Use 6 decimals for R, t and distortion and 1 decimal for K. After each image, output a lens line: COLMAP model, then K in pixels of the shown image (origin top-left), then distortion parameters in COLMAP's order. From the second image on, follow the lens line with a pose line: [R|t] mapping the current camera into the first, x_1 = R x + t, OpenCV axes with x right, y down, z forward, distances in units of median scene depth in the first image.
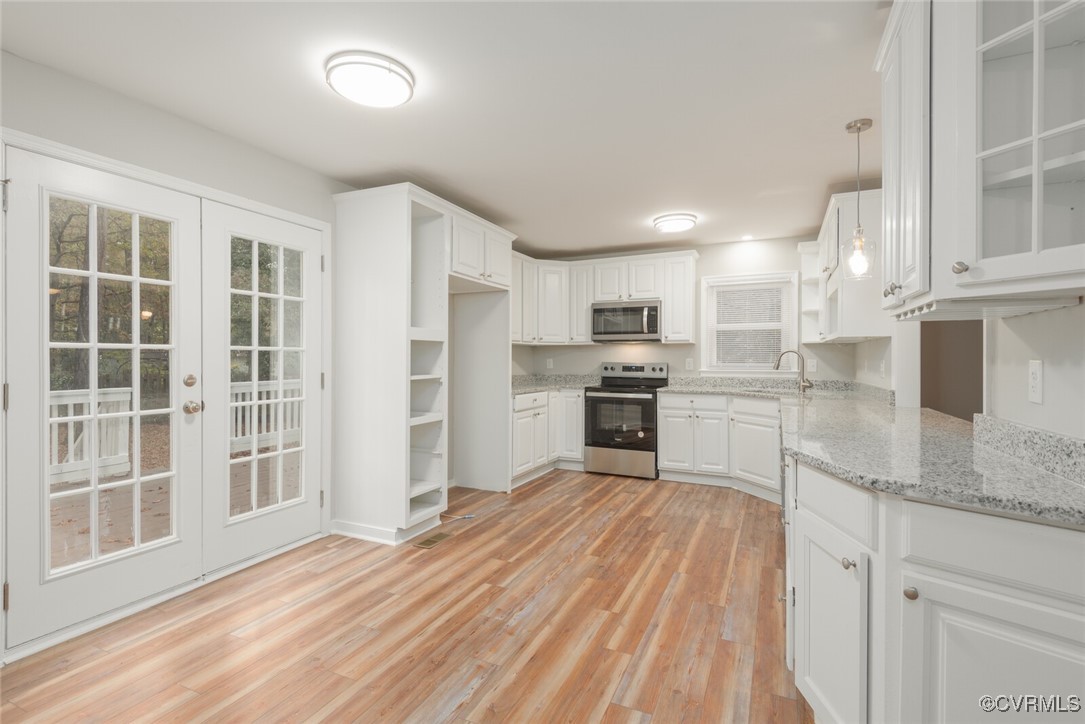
lens RADIAL K [[489.2, 0, 532.4], [0, 489.2, 360.2], [0, 0, 1]] dist [0.003521, -0.001067]
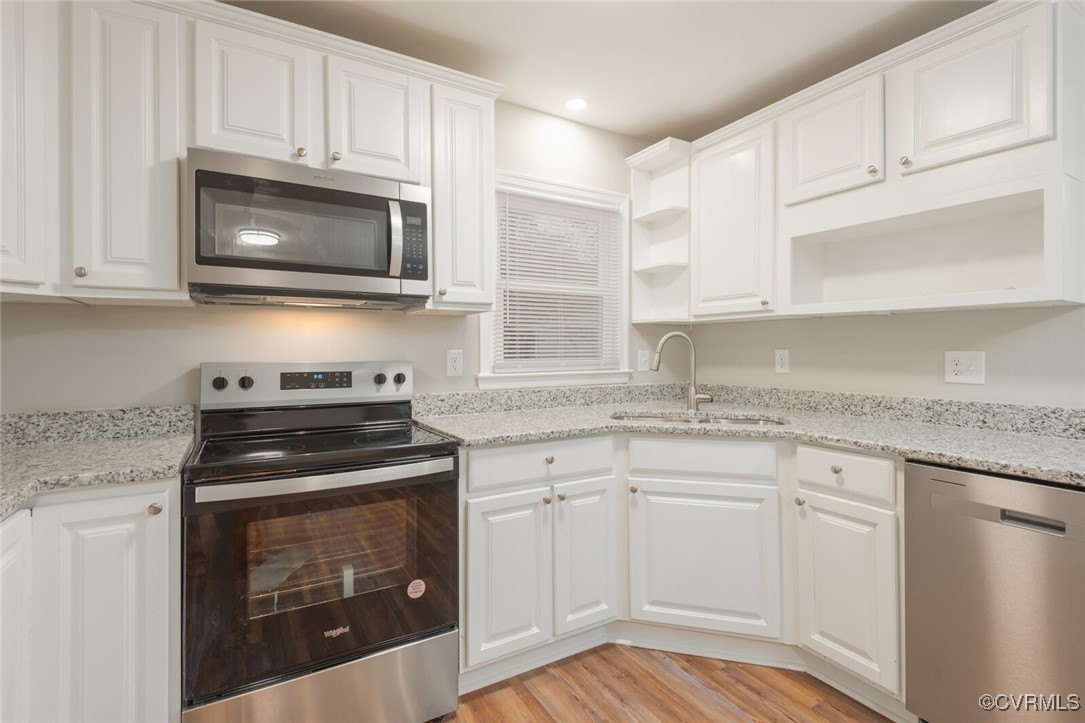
lens RADIAL K [[503.6, 0, 542.7], [0, 503.6, 348.2], [0, 0, 1]] dist [0.031075, -0.013140]
pose [[0.545256, 0.000253, 0.838269, -0.010367], [0.007063, 0.999963, -0.004896, -0.002666], [-0.838240, 0.008590, 0.545234, 0.786750]]
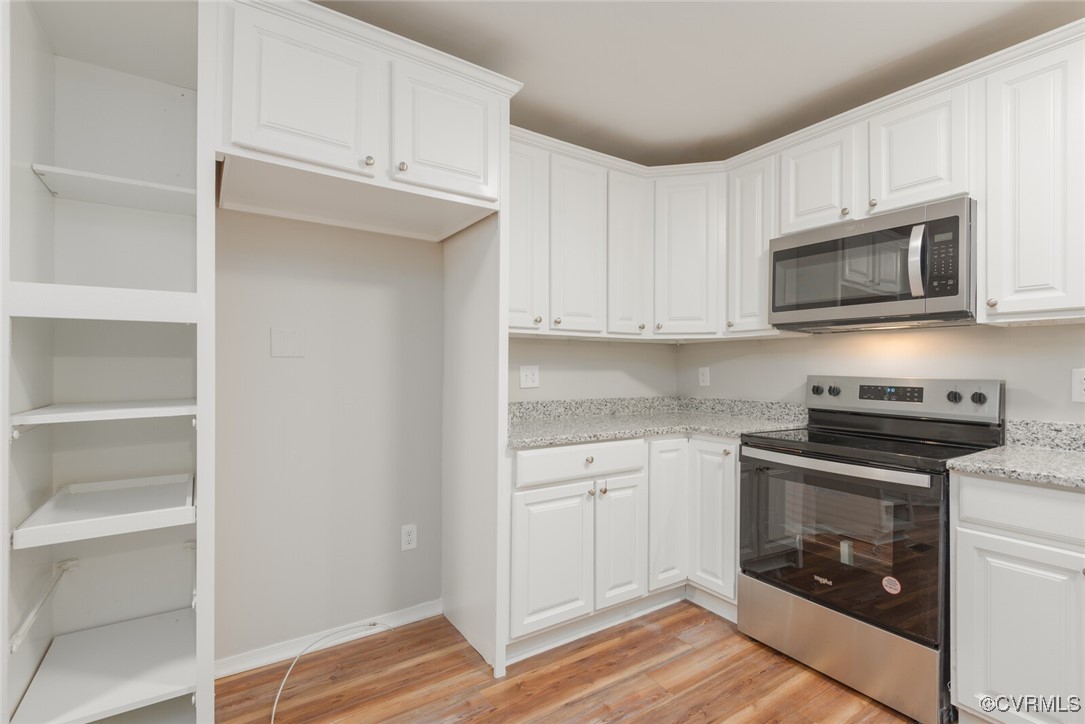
lens RADIAL K [[503.6, 0, 537.1], [0, 503.6, 365.8], [0, 0, 1]] dist [0.031075, -0.013140]
pose [[0.865619, 0.001923, -0.500699, 0.194256], [-0.003454, 0.999992, -0.002131, -0.003486], [0.500691, 0.003574, 0.865619, 0.584447]]
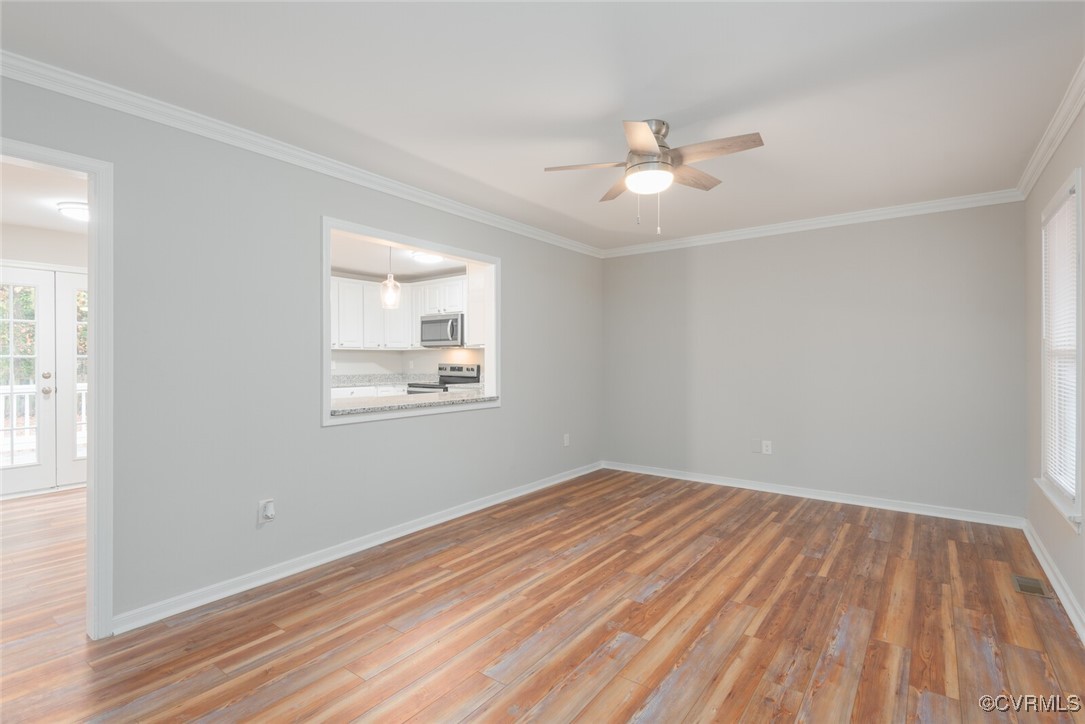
lens RADIAL K [[524.1, 0, 537.9], [0, 524.1, 360.5], [0, 0, 1]] dist [0.004512, -0.001577]
pose [[0.983223, -0.004264, -0.182360, 0.759878], [0.004106, 0.999991, -0.001248, -0.001553], [0.182364, 0.000478, 0.983231, -0.298297]]
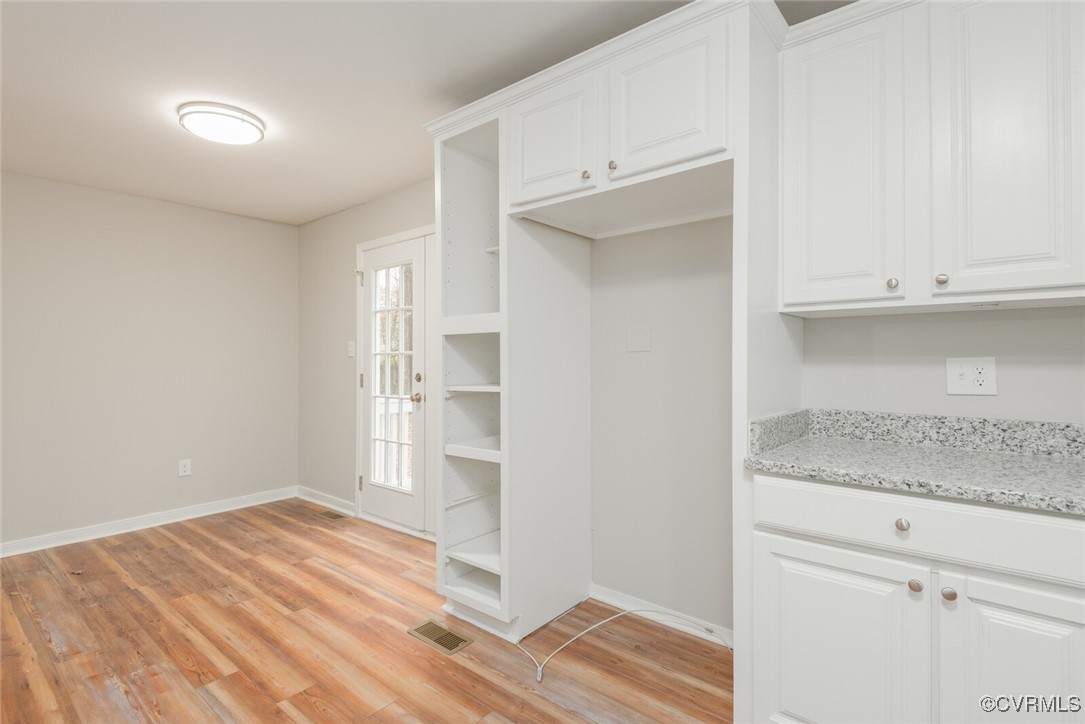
lens RADIAL K [[503.6, 0, 547.5], [0, 503.6, 354.4], [0, 0, 1]] dist [0.031075, -0.013140]
pose [[-0.215756, -0.008217, -0.976413, 0.302789], [0.002013, 0.999959, -0.008860, -0.004295], [0.976445, -0.003877, -0.215731, 0.887039]]
